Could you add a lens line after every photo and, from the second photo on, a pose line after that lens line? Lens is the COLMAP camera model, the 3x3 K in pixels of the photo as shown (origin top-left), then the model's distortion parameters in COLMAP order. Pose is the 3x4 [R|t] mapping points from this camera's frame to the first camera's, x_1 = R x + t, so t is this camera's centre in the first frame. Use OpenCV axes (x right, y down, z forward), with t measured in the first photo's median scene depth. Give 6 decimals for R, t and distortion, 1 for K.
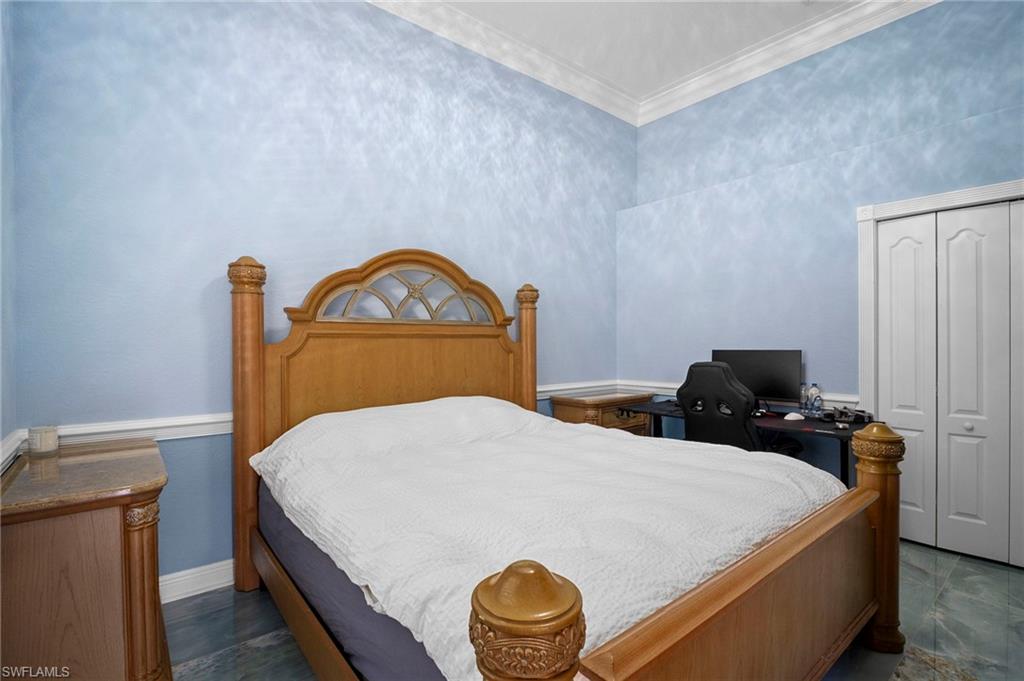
lens RADIAL K [[472.1, 0, 505.2], [0, 472.1, 342.4], [0, 0, 1]] dist [-0.013878, -0.000637]
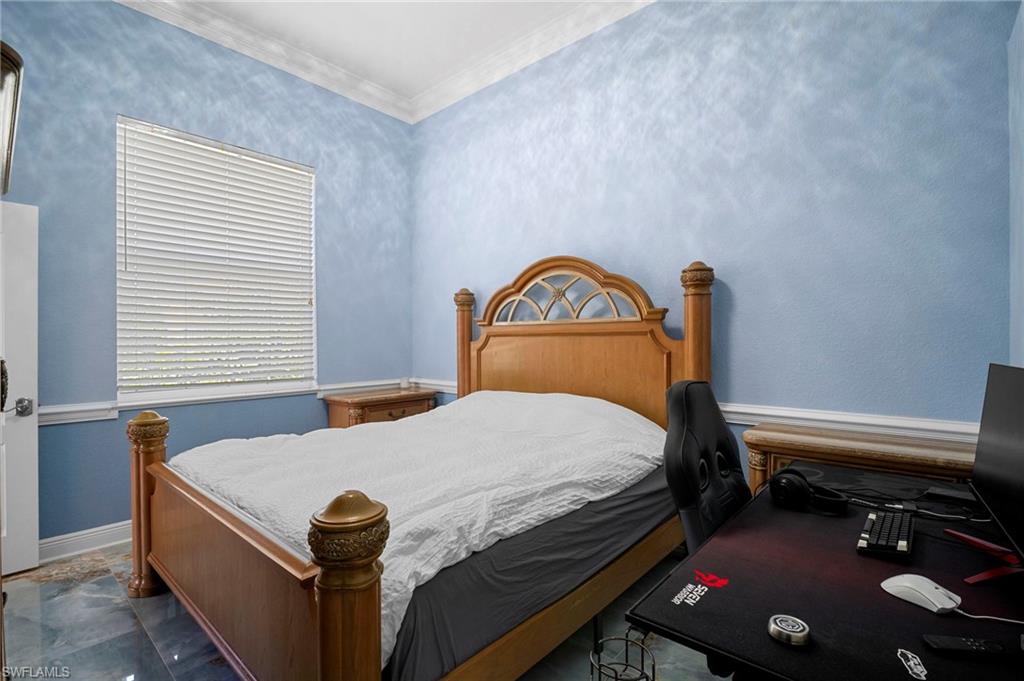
lens RADIAL K [[472.1, 0, 506.9], [0, 472.1, 341.5], [0, 0, 1]] dist [-0.013878, -0.000637]
pose [[0.158608, 0.002524, -0.987338, 0.803426], [0.003647, 0.999988, 0.003142, -0.001871], [0.987335, -0.004100, 0.158597, 0.647300]]
